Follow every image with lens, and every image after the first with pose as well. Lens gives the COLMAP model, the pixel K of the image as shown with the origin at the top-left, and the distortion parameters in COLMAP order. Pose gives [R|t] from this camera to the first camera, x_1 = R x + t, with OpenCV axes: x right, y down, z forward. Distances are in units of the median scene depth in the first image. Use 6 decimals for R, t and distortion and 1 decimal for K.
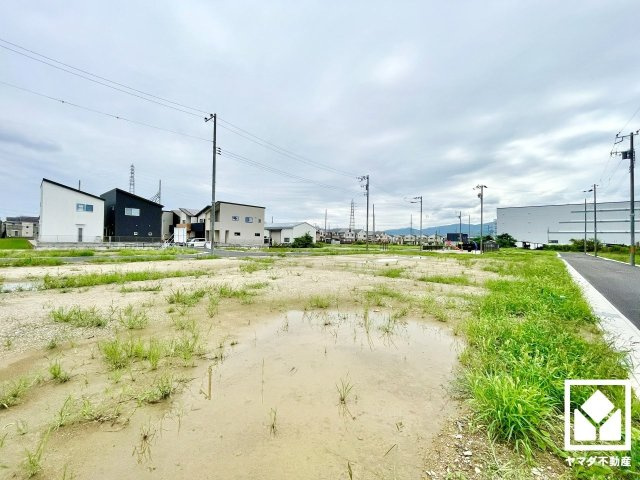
lens RADIAL K [[262.4, 0, 321.0], [0, 262.4, 234.8], [0, 0, 1]] dist [0.000085, -0.000199]
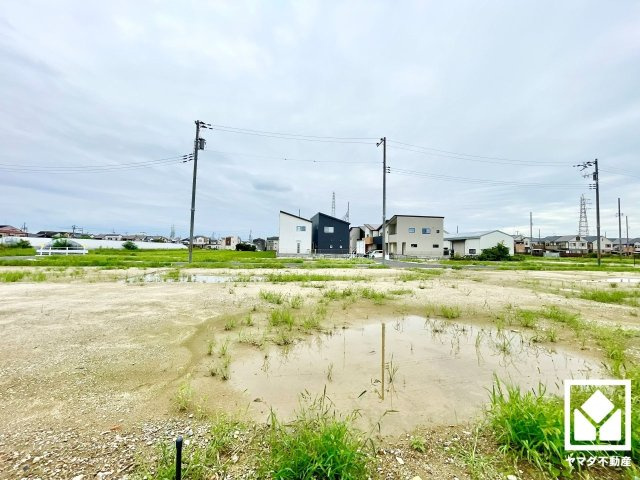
lens RADIAL K [[262.4, 0, 320.9], [0, 262.4, 238.8], [0, 0, 1]] dist [0.000085, -0.000199]
pose [[0.778109, -0.035137, -0.627145, 0.034584], [0.015565, 0.999206, -0.036671, 0.001709], [0.627936, 0.018772, 0.778039, -0.008001]]
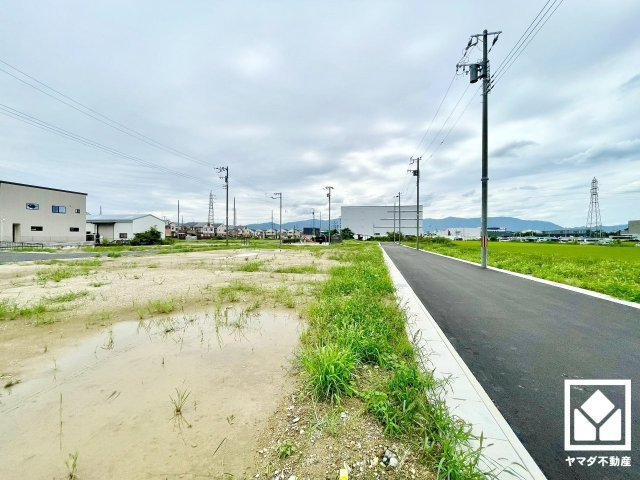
lens RADIAL K [[262.4, 0, 321.3], [0, 262.4, 233.2], [0, 0, 1]] dist [0.000085, -0.000199]
pose [[0.870777, -0.010493, 0.491566, 0.004247], [0.003135, 0.999870, 0.015789, 0.000185], [-0.491668, -0.012207, 0.870697, -0.001394]]
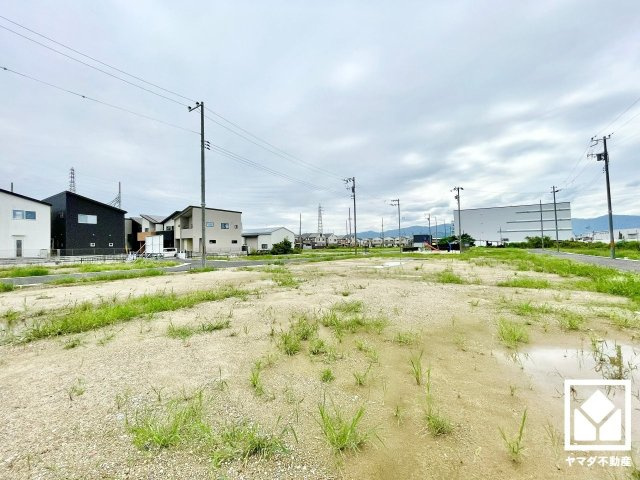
lens RADIAL K [[262.4, 0, 320.4], [0, 262.4, 238.5], [0, 0, 1]] dist [0.000085, -0.000199]
pose [[0.989609, -0.030345, 0.140544, -0.079157], [0.031000, 0.999516, -0.002478, -0.000326], [-0.140401, 0.006810, 0.990071, 0.051052]]
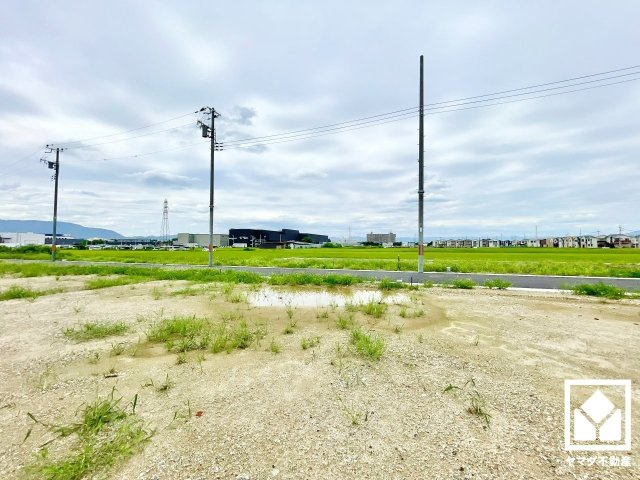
lens RADIAL K [[262.4, 0, 320.0], [0, 262.4, 244.9], [0, 0, 1]] dist [0.000085, -0.000199]
pose [[-0.328449, -0.017804, 0.944354, -0.171613], [-0.029067, 0.999539, 0.008735, -0.000967], [-0.944074, -0.024581, -0.328815, 0.142205]]
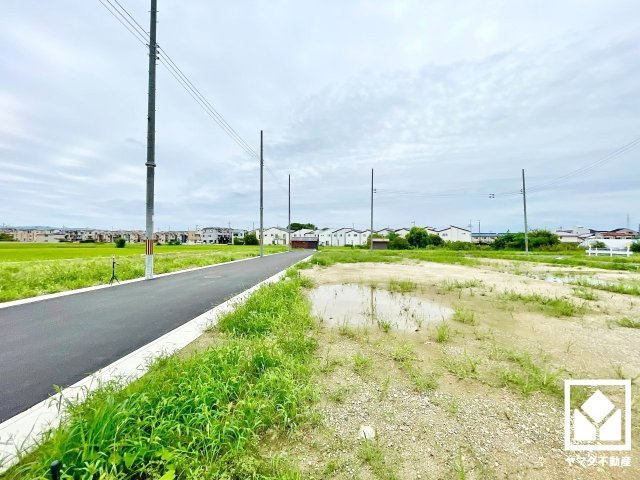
lens RADIAL K [[262.4, 0, 319.6], [0, 262.4, 235.3], [0, 0, 1]] dist [0.000085, -0.000199]
pose [[-0.784226, -0.048880, -0.618547, 0.119588], [-0.012352, 0.997925, -0.063198, 0.007958], [0.620352, -0.041921, -0.783202, 0.184898]]
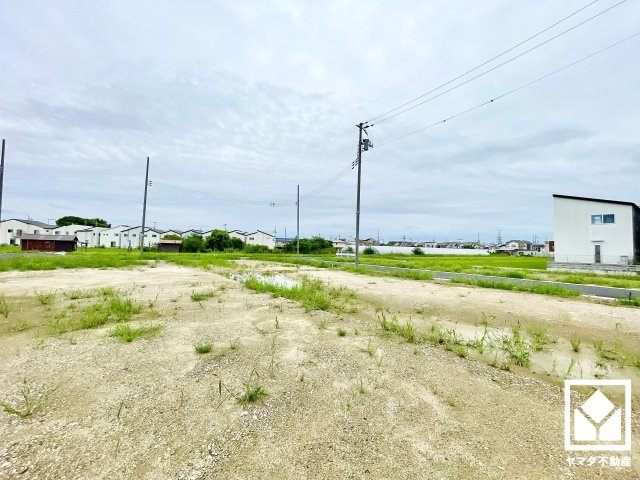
lens RADIAL K [[262.4, 0, 322.3], [0, 262.4, 235.6], [0, 0, 1]] dist [0.000085, -0.000199]
pose [[-0.250221, -0.079775, -0.964897, 0.031408], [-0.005128, 0.996695, -0.081074, 0.008219], [0.968175, -0.015338, -0.249803, 0.272111]]
